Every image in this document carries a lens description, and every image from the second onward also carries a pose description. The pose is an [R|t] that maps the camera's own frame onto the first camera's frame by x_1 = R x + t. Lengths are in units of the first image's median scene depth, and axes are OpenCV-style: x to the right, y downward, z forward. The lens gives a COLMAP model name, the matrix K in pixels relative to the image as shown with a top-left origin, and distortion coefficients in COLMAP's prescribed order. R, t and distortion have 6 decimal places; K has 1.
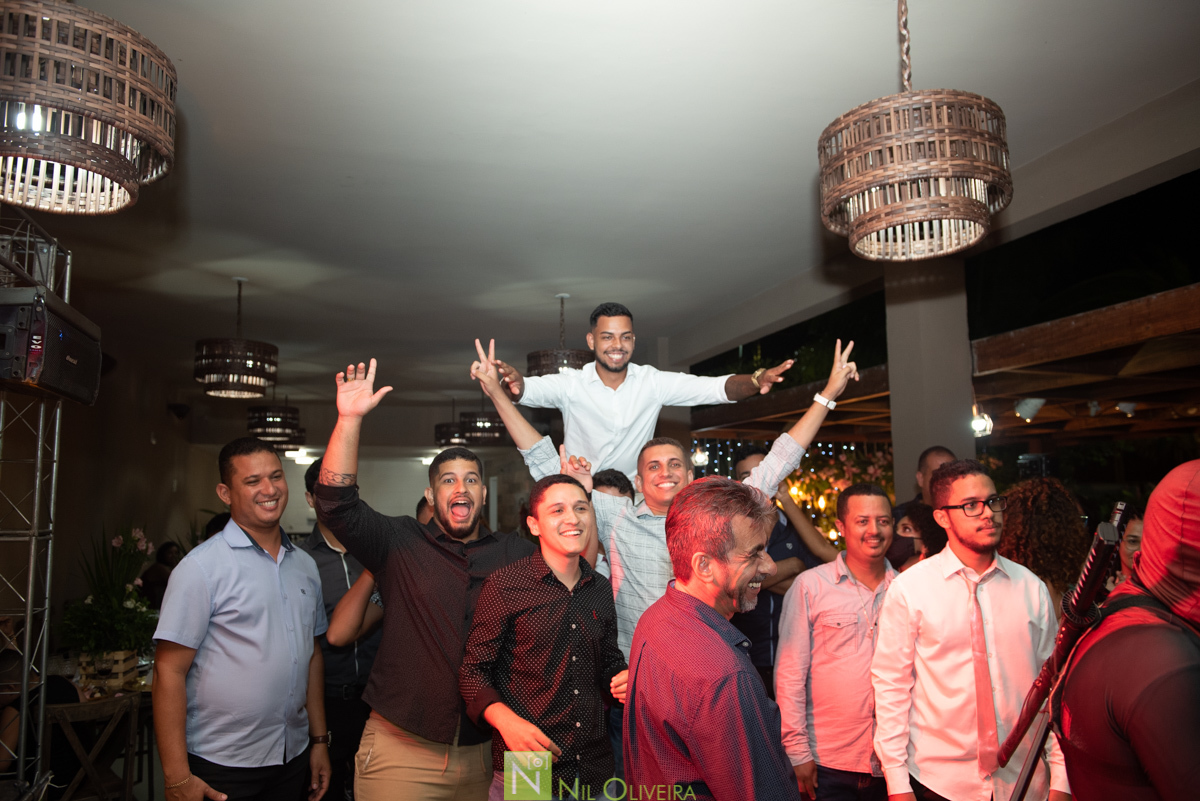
lens RADIAL K [[914.3, 0, 597.9], [0, 914.3, 400.5], [0, 0, 1]] dist [-0.026506, 0.000011]
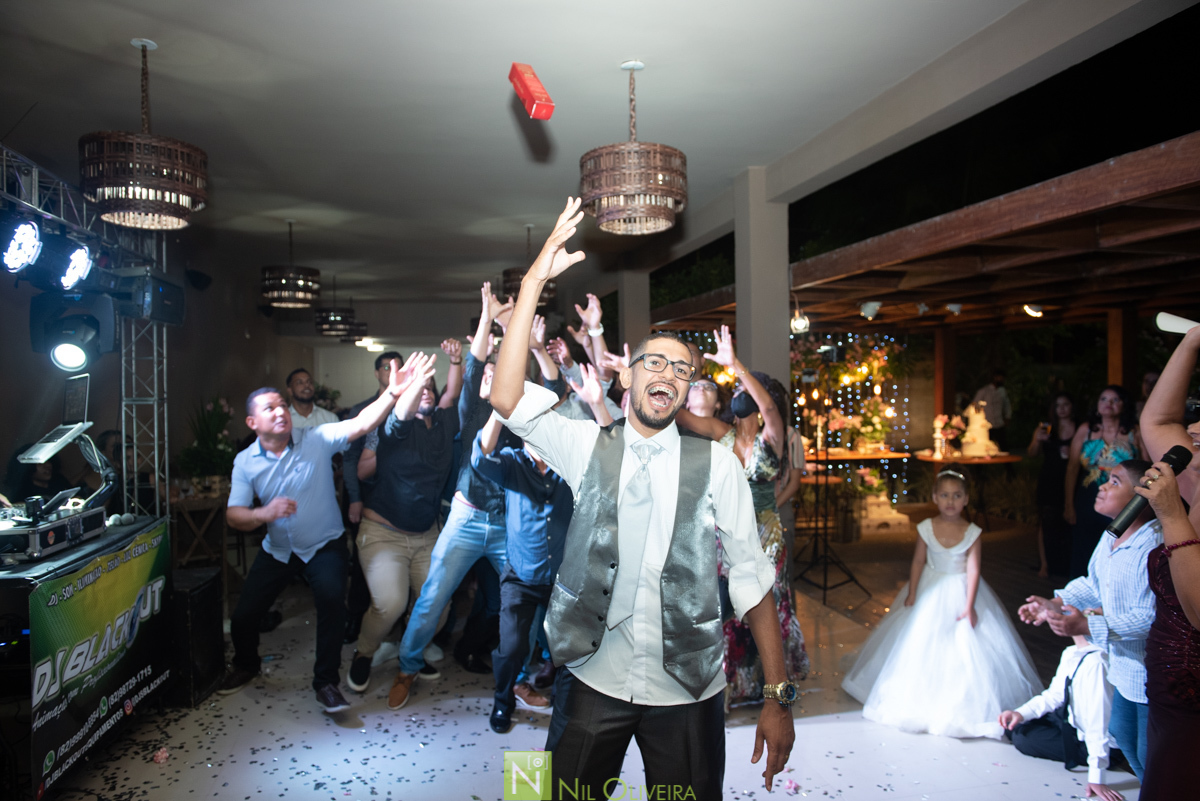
lens RADIAL K [[843.3, 0, 600.0], [0, 843.3, 398.1], [0, 0, 1]] dist [-0.047054, -0.001214]
pose [[0.997138, -0.002457, -0.075567, 0.174548], [0.012247, 0.991521, 0.129366, -0.026114], [0.074608, -0.129921, 0.988713, -0.259489]]
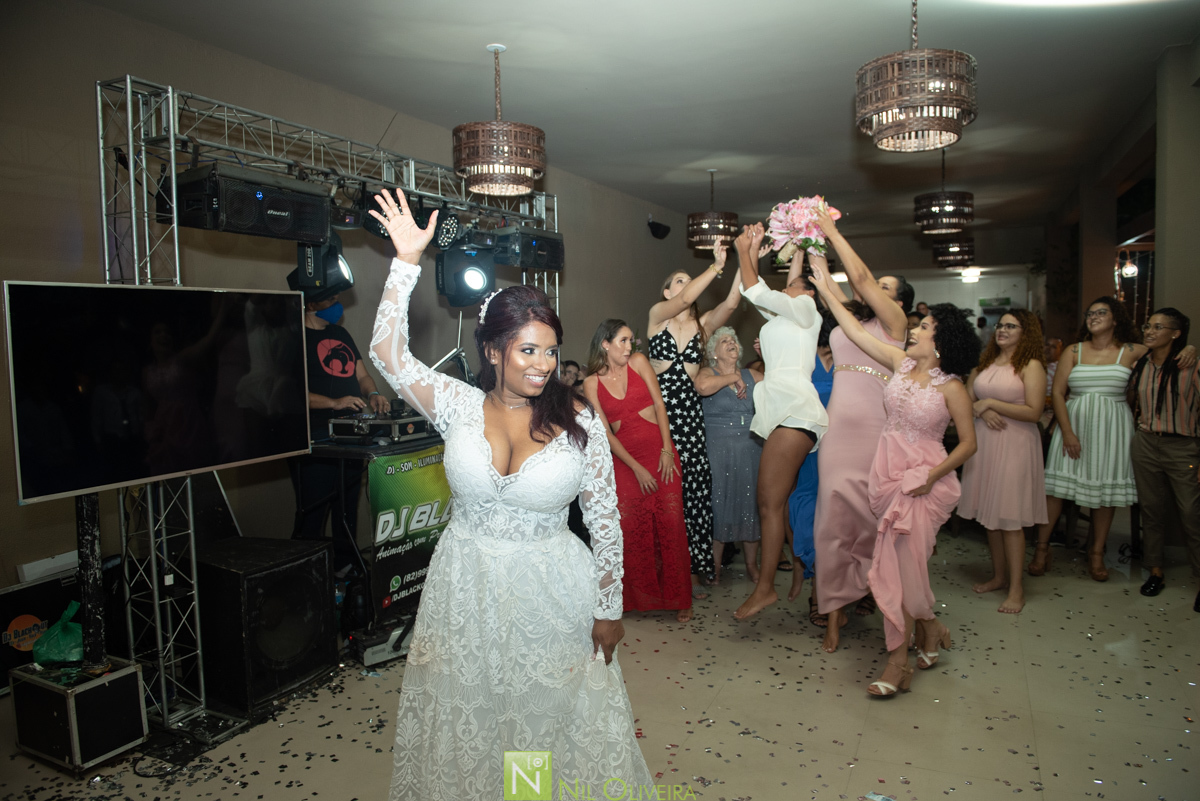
lens RADIAL K [[817.1, 0, 602.6], [0, 817.1, 396.0], [0, 0, 1]] dist [-0.045819, 0.000712]
pose [[0.764401, 0.043411, -0.643278, 0.370731], [0.088752, 0.981148, 0.171676, -0.013183], [0.638603, -0.188322, 0.746138, -0.208753]]
